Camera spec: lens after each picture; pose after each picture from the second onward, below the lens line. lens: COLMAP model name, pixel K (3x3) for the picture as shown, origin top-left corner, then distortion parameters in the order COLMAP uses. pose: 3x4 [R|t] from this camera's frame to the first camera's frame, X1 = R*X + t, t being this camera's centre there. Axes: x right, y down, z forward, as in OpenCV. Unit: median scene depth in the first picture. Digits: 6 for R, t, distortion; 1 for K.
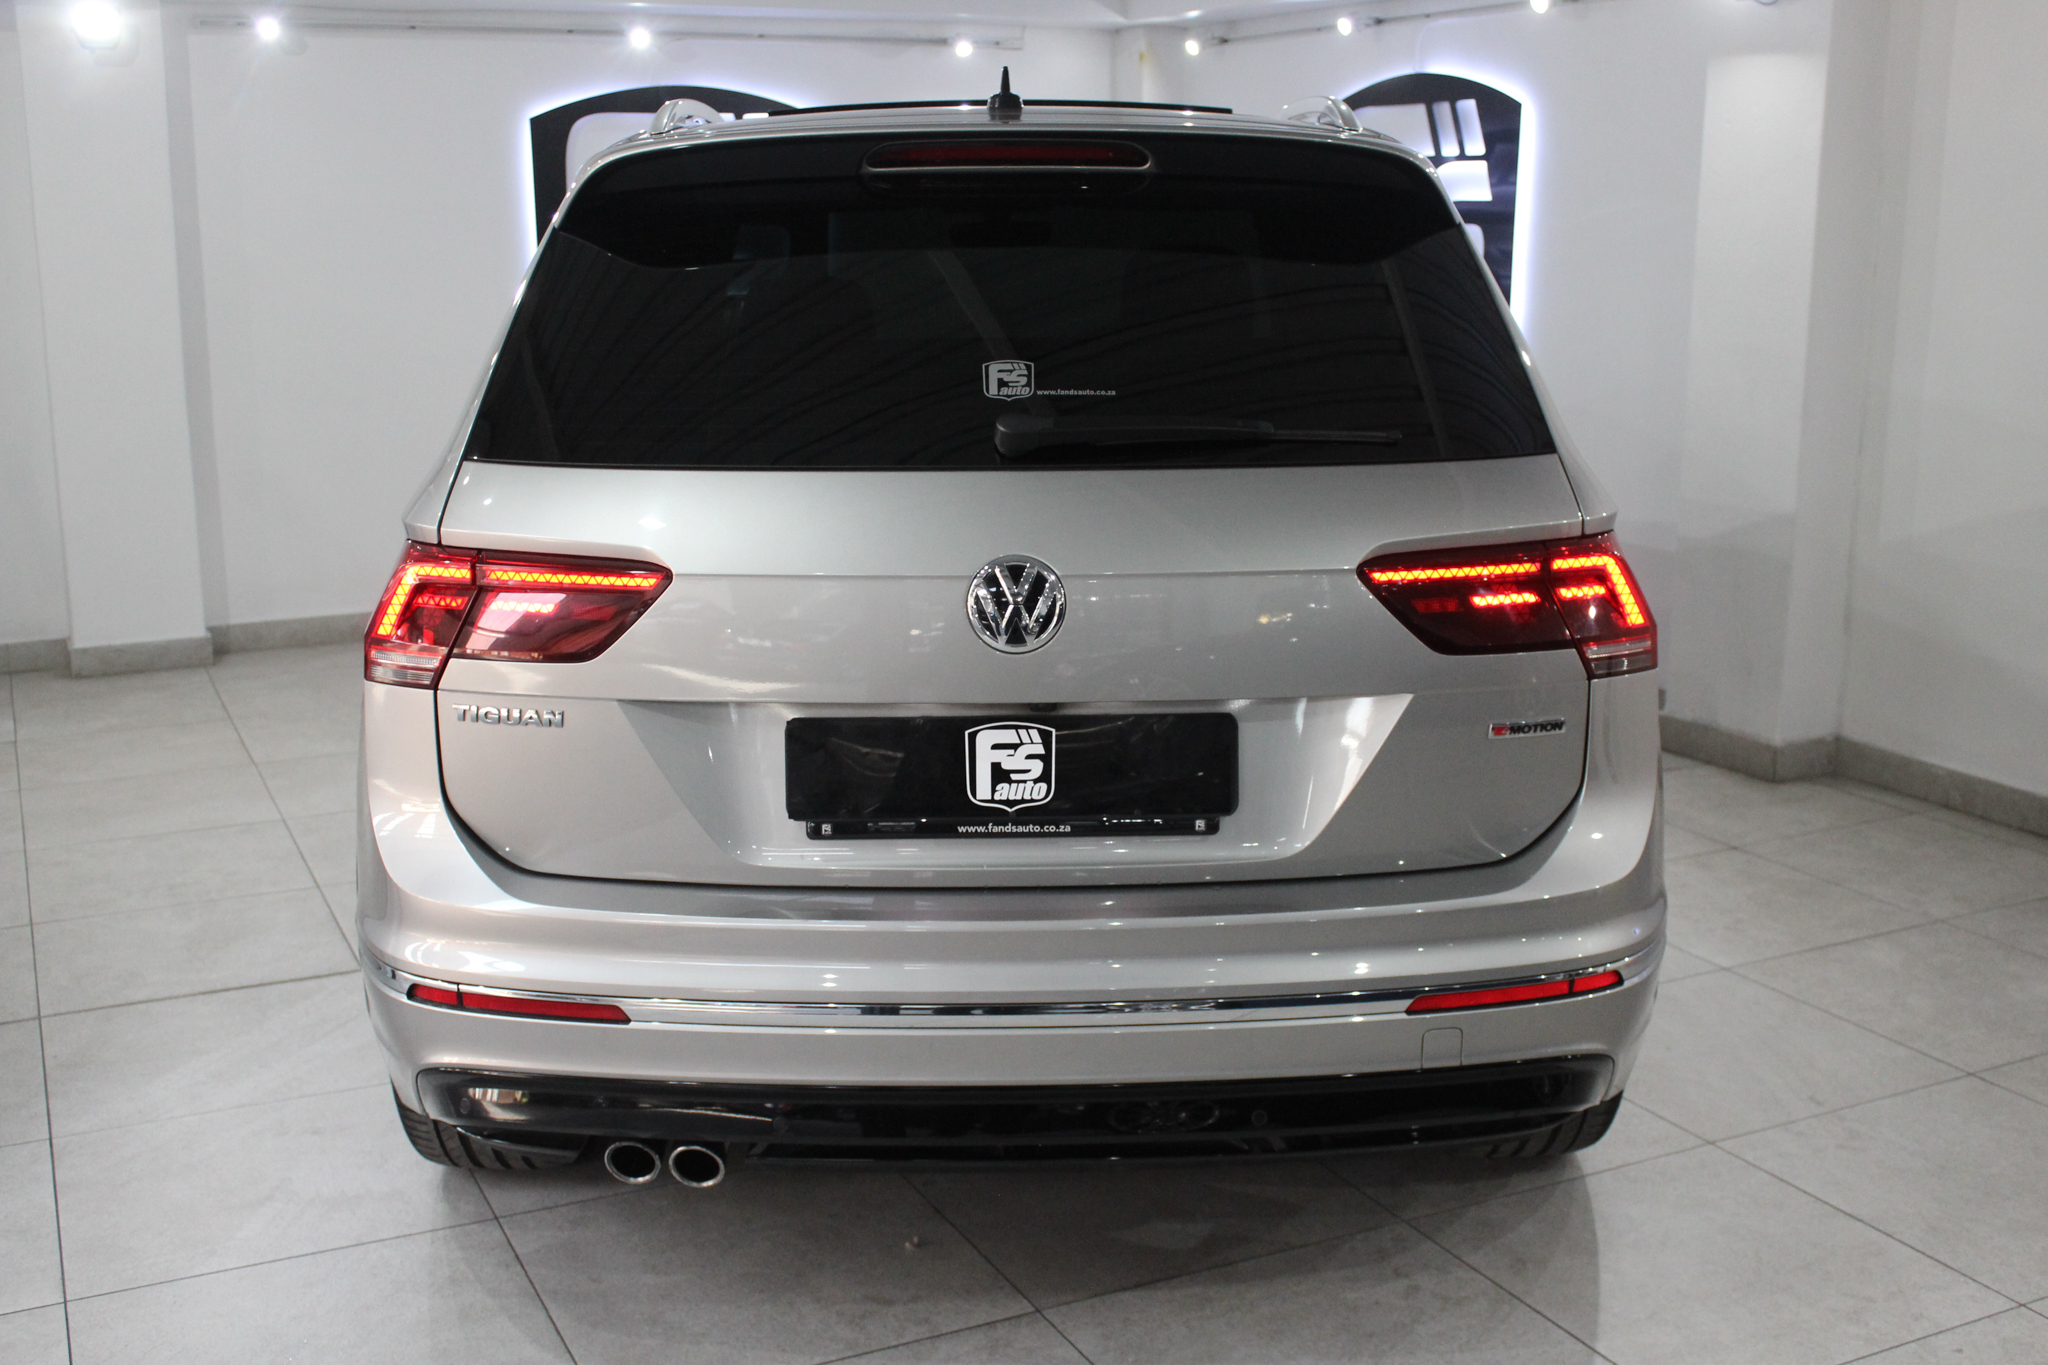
lens RADIAL K [[2152.3, 0, 1024.0], [0, 2152.3, 682.5], [0, 0, 1]] dist [-0.135625, 0.168450]
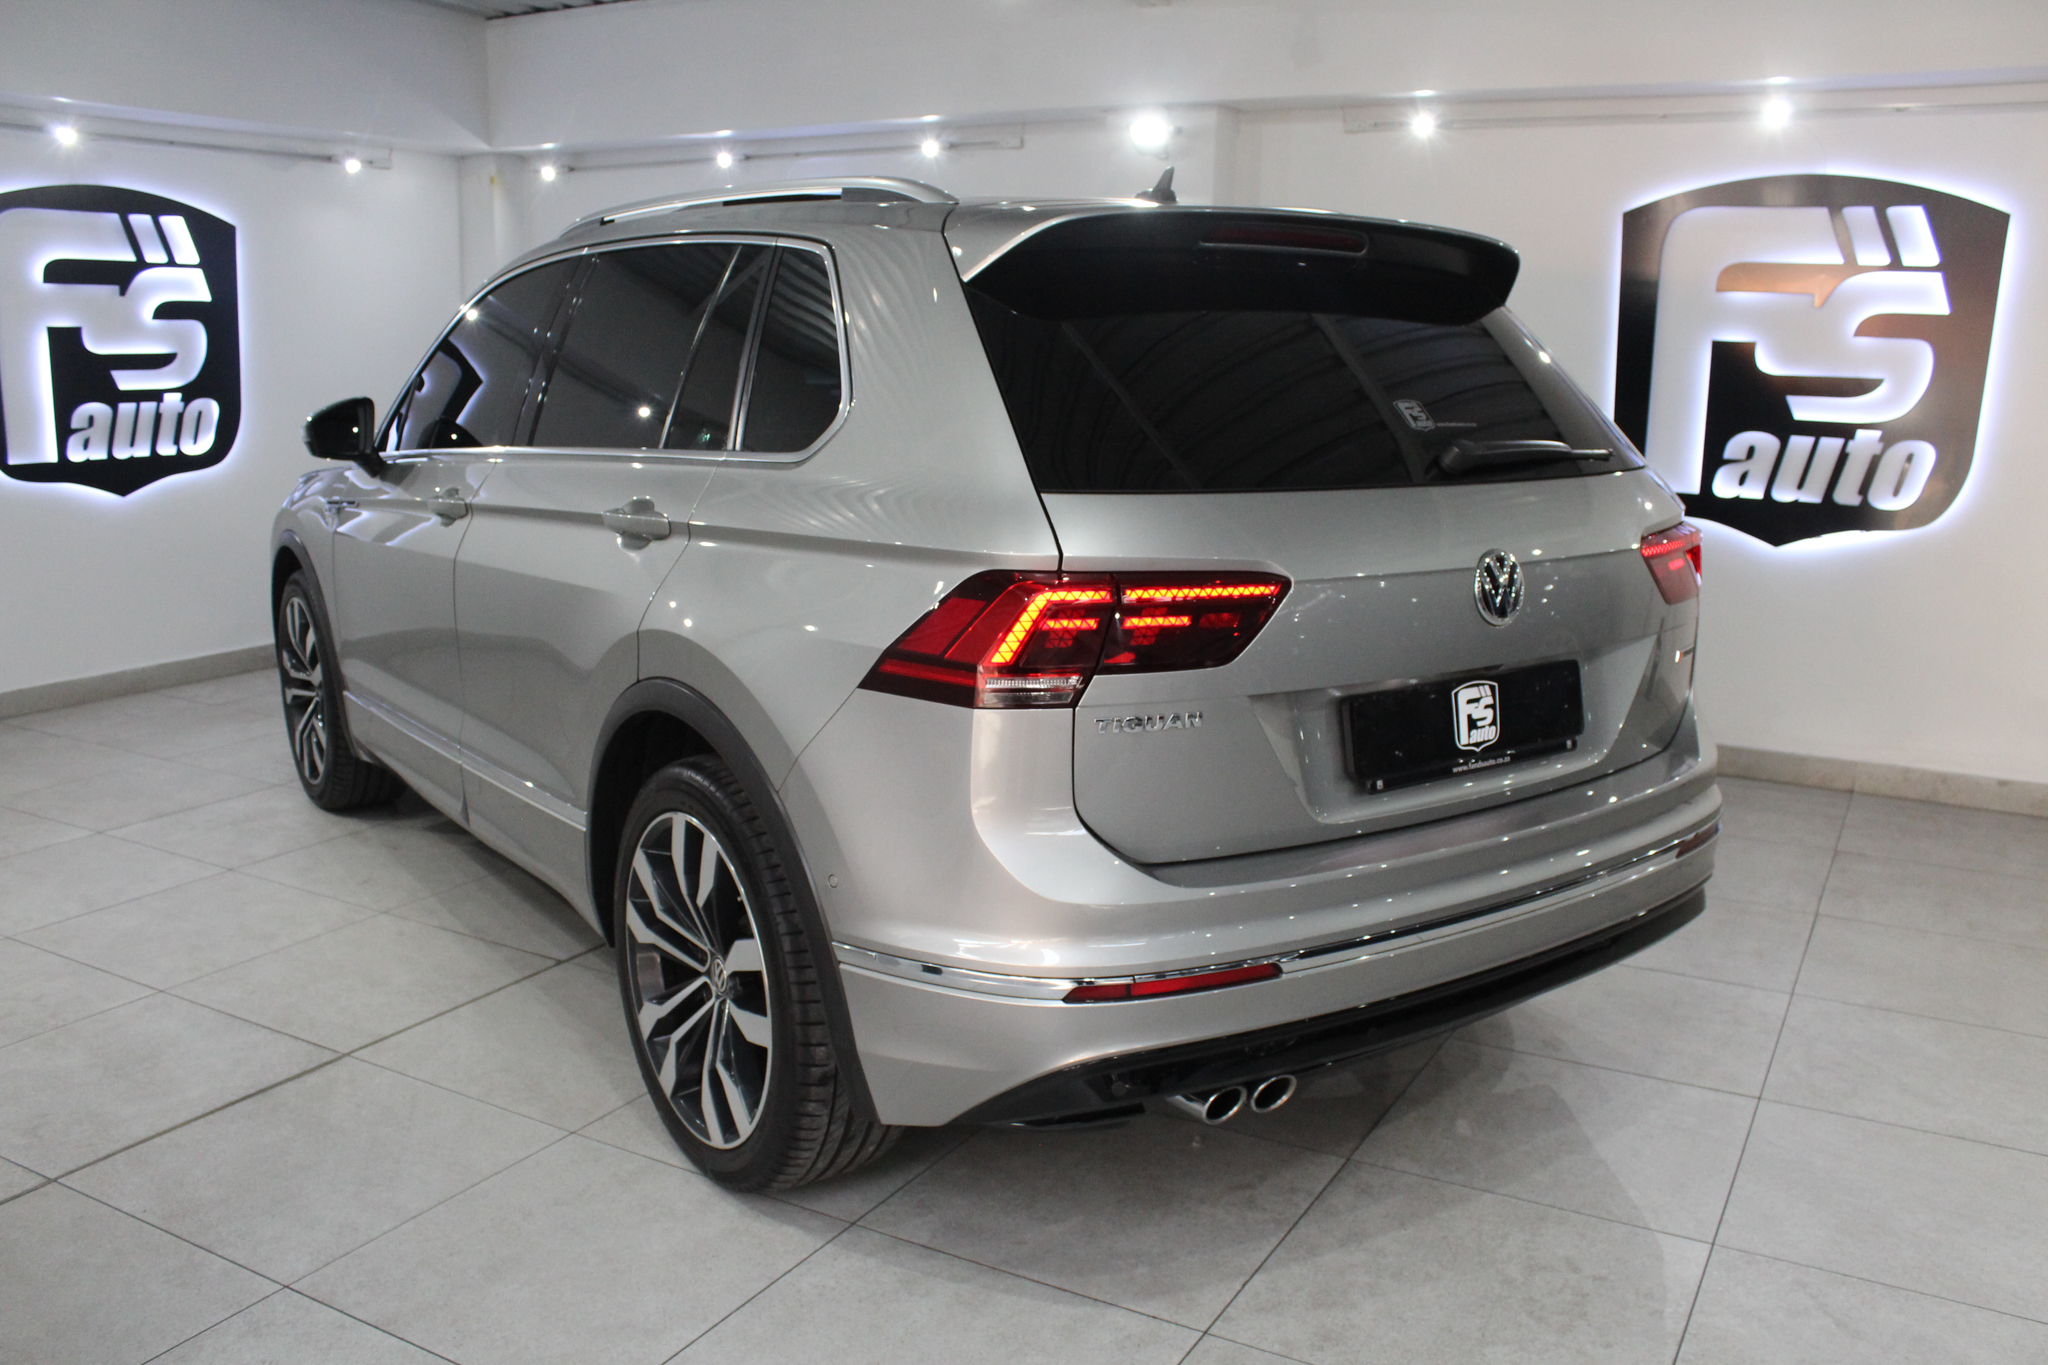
lens RADIAL K [[1705.8, 0, 1024.0], [0, 1705.8, 682.5], [0, 0, 1]] dist [-0.149546, 0.123787]
pose [[0.826264, -0.100299, 0.554282, -0.768343], [0.106526, 0.994086, 0.021084, -0.030079], [-0.553119, 0.041624, 0.832062, 0.306512]]
